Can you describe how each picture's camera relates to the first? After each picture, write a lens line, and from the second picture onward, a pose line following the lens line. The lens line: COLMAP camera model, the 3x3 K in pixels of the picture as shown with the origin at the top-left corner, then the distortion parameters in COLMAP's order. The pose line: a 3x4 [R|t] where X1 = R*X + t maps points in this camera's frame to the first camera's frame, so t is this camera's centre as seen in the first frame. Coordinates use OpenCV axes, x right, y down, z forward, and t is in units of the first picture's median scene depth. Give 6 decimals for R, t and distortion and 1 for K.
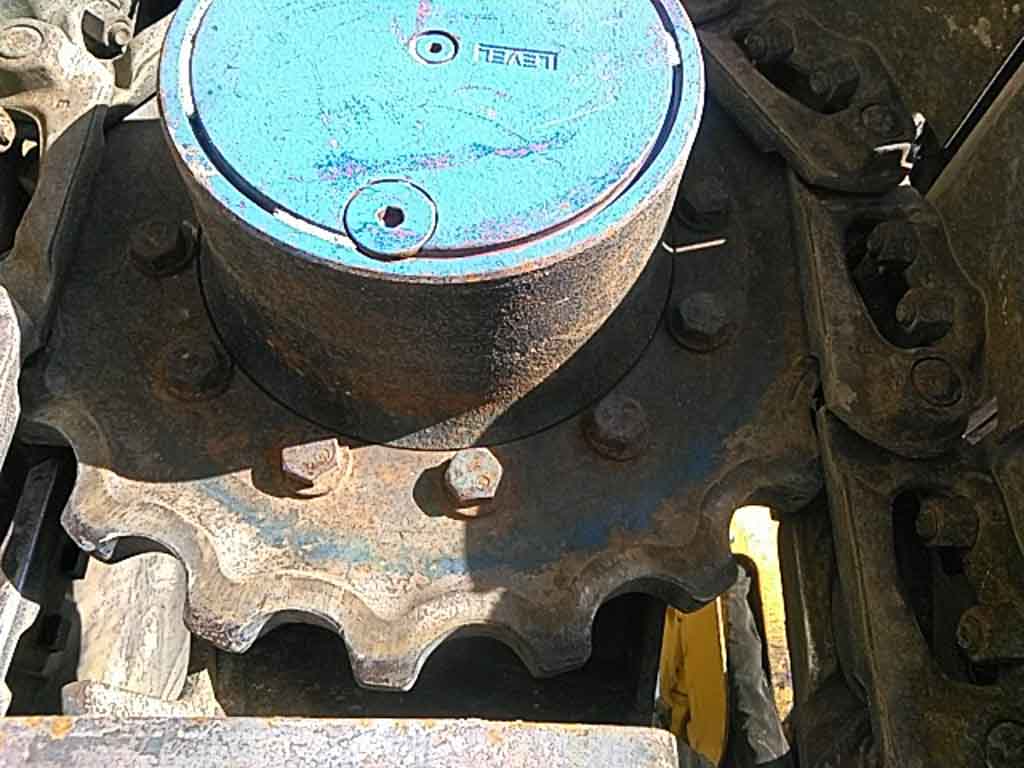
lens RADIAL K [[819.1, 0, 514.6], [0, 819.1, 386.5], [0, 0, 1]] dist [0.050745, -0.149071]
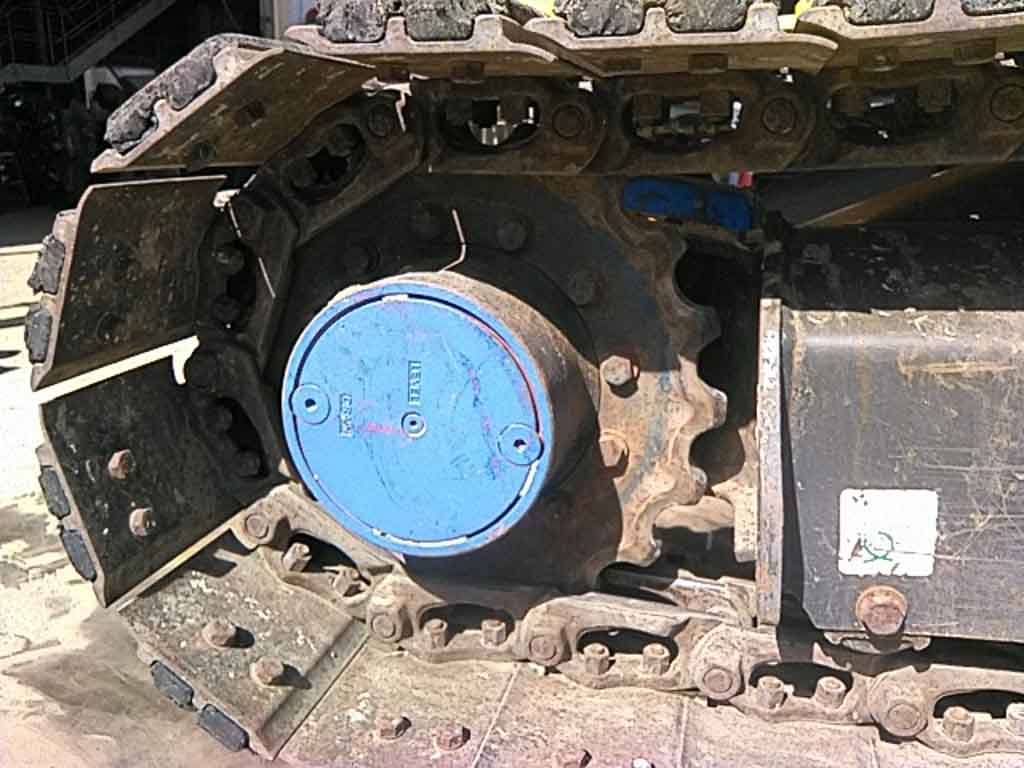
lens RADIAL K [[842.8, 0, 512.1], [0, 842.8, 350.4], [0, 0, 1]] dist [0.179604, -0.440349]
pose [[-0.040452, -0.959857, -0.277557, 0.545485], [0.976762, -0.096502, 0.191373, -0.496910], [-0.210475, -0.263366, 0.941456, -0.762713]]
